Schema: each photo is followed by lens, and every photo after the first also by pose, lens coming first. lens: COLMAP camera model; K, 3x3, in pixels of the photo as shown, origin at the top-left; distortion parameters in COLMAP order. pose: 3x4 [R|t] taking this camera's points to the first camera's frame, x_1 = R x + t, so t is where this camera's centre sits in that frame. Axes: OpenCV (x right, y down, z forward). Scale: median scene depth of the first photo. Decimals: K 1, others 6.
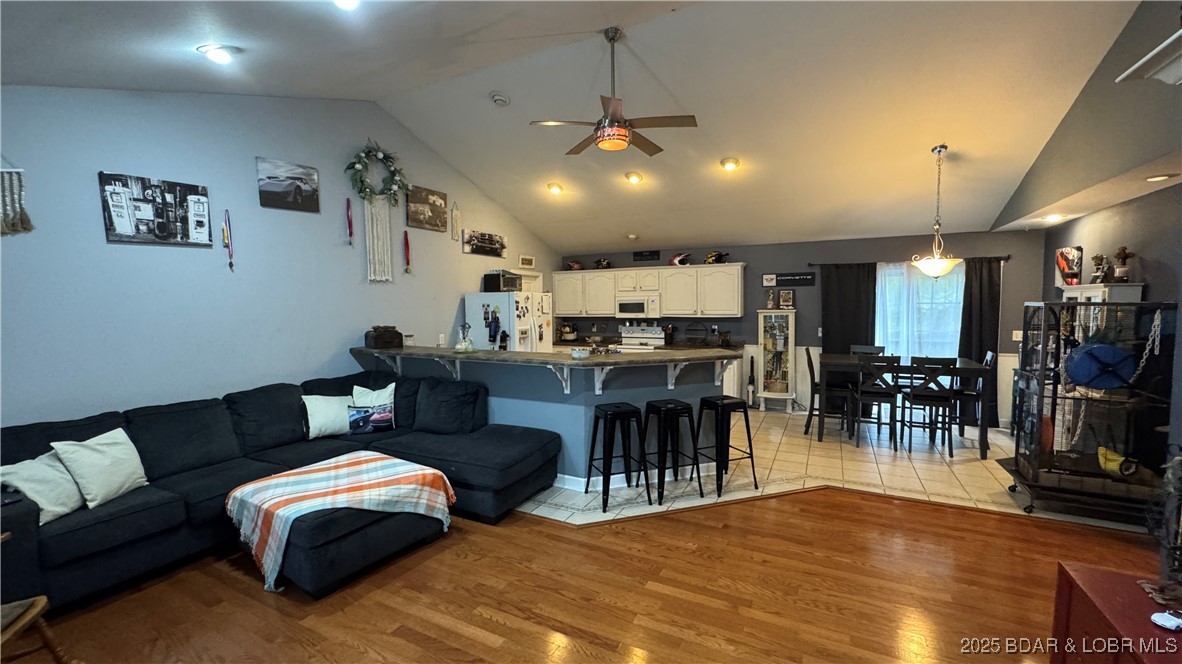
lens RADIAL K [[470.6, 0, 589.8], [0, 470.6, 332.9], [0, 0, 1]] dist [-0.003506, 0.000316]
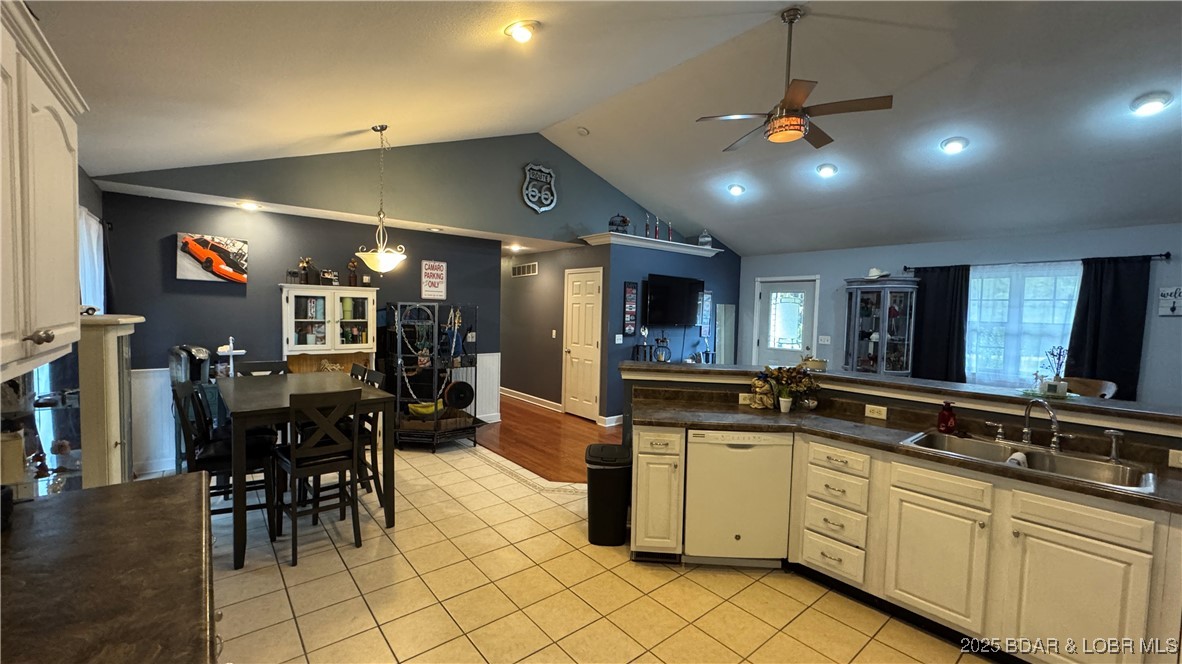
lens RADIAL K [[470.6, 0, 589.8], [0, 470.6, 332.9], [0, 0, 1]] dist [-0.003506, 0.000316]
pose [[-0.918034, -0.034228, 0.395021, 0.021869], [0.008419, 0.994360, 0.105724, -0.102074], [-0.396411, 0.100384, -0.912568, 1.765910]]
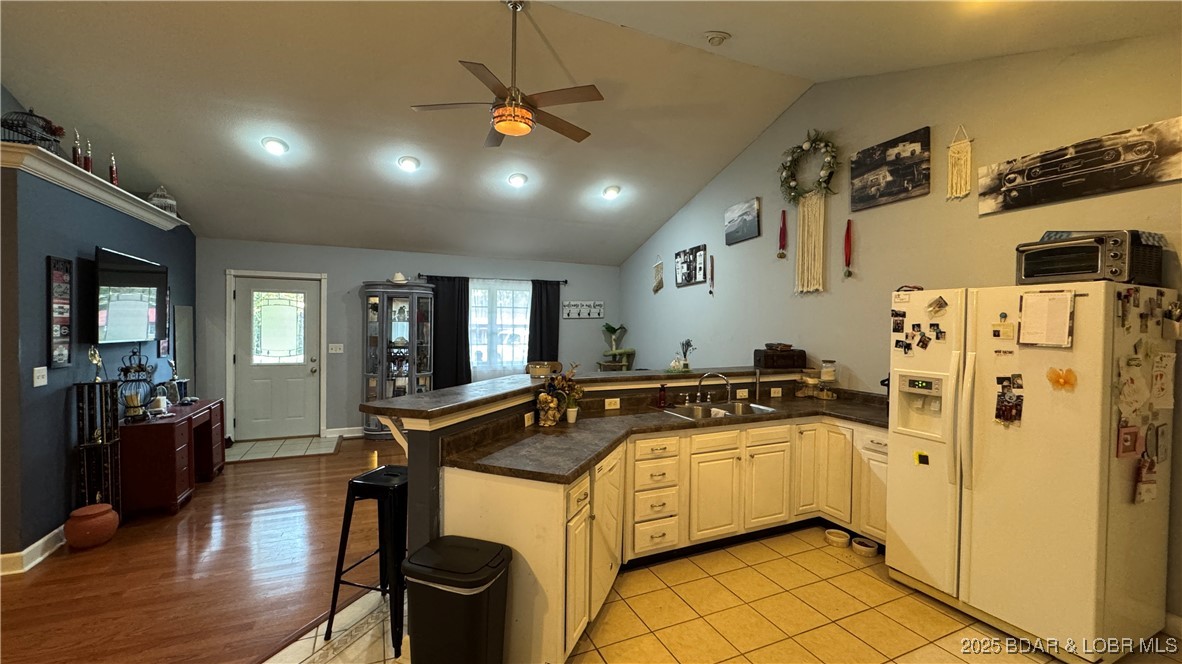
lens RADIAL K [[470.6, 0, 589.8], [0, 470.6, 332.9], [0, 0, 1]] dist [-0.003506, 0.000316]
pose [[-0.626313, 0.014398, -0.779438, 0.547750], [-0.056733, 0.996336, 0.063992, -0.081503], [0.777504, 0.084299, -0.623202, 1.449666]]
